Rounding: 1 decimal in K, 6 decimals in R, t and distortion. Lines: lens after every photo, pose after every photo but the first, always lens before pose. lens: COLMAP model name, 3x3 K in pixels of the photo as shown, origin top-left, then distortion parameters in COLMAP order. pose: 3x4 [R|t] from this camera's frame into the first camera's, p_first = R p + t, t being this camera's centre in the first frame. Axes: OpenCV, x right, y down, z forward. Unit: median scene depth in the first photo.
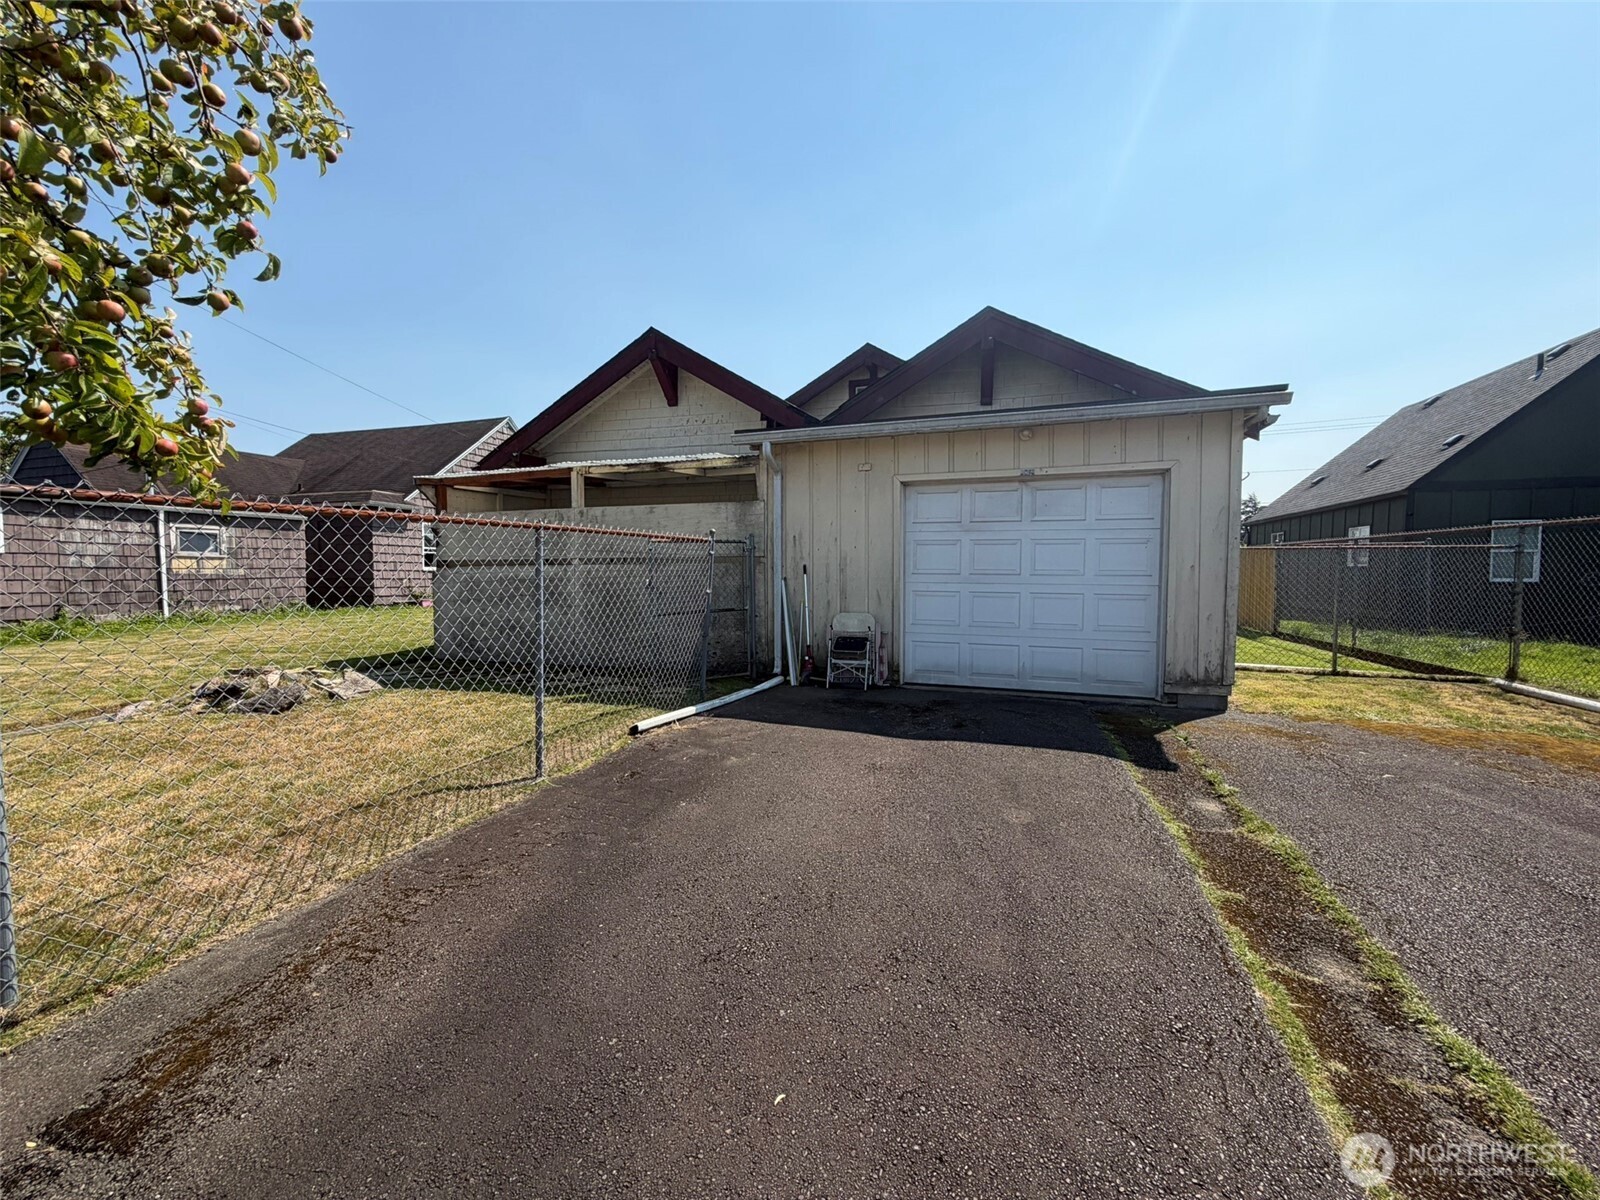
lens RADIAL K [[636.9, 0, 793.4], [0, 636.9, 599.5], [0, 0, 1]] dist [-0.001579, 0.000212]
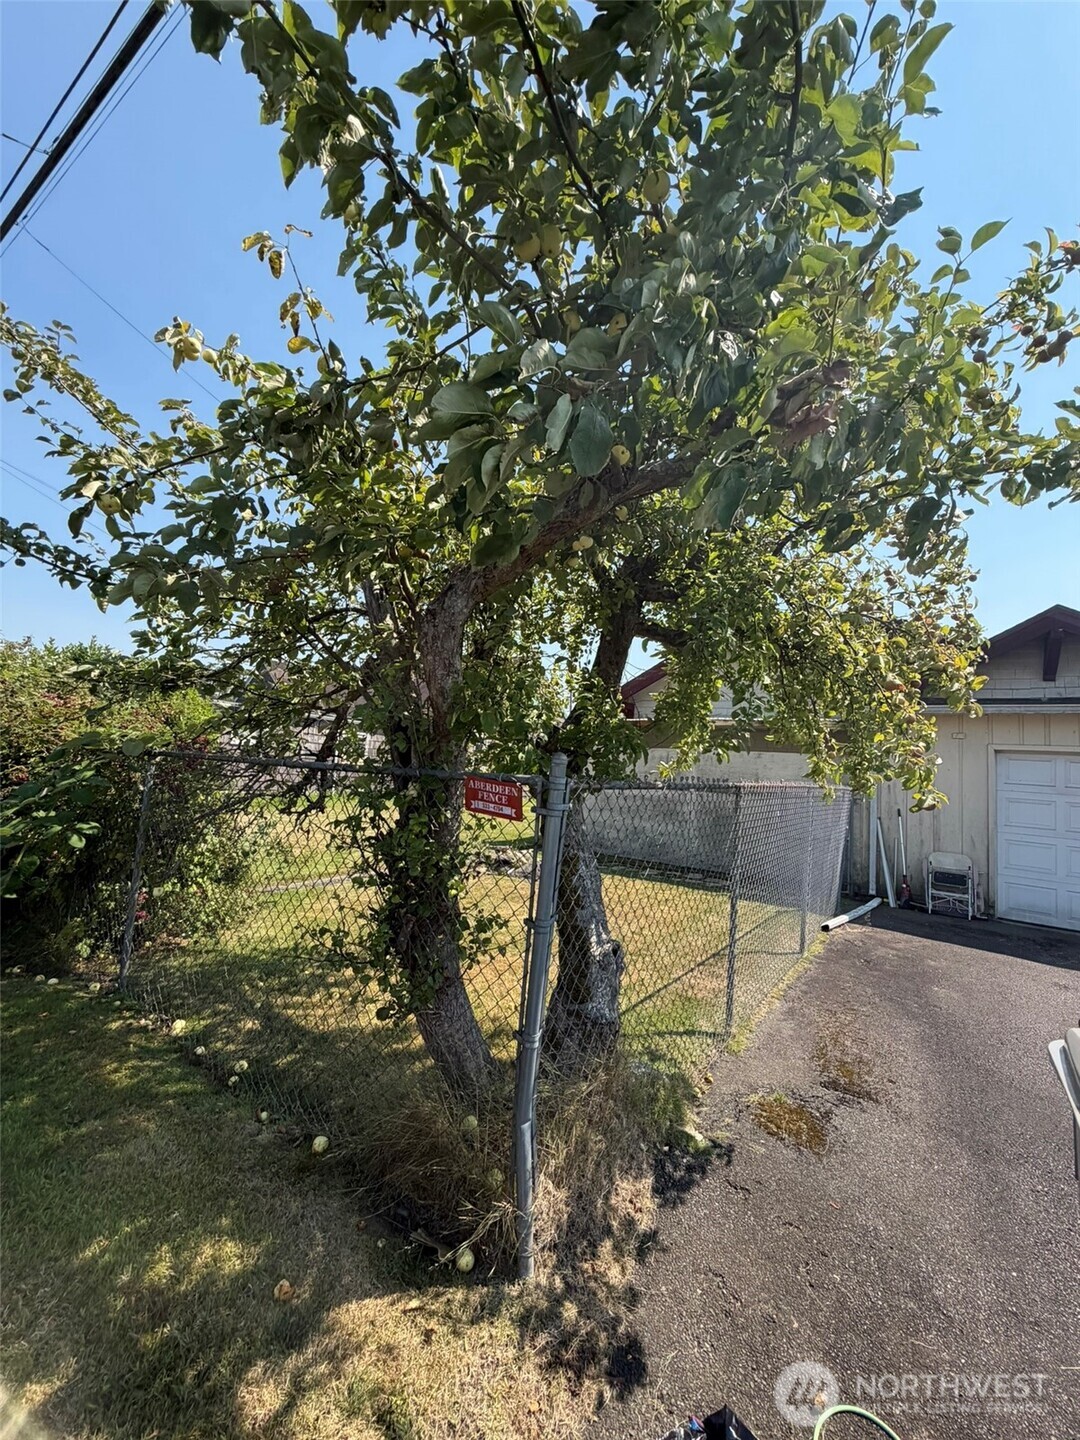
lens RADIAL K [[573.2, 0, 545.0], [0, 573.2, 722.9], [0, 0, 1]] dist [-0.001579, 0.000212]
pose [[0.958600, 0.045399, -0.281113, -0.360218], [-0.085395, 0.987604, -0.131703, -0.015391], [0.271649, 0.150256, 0.950595, -0.304190]]
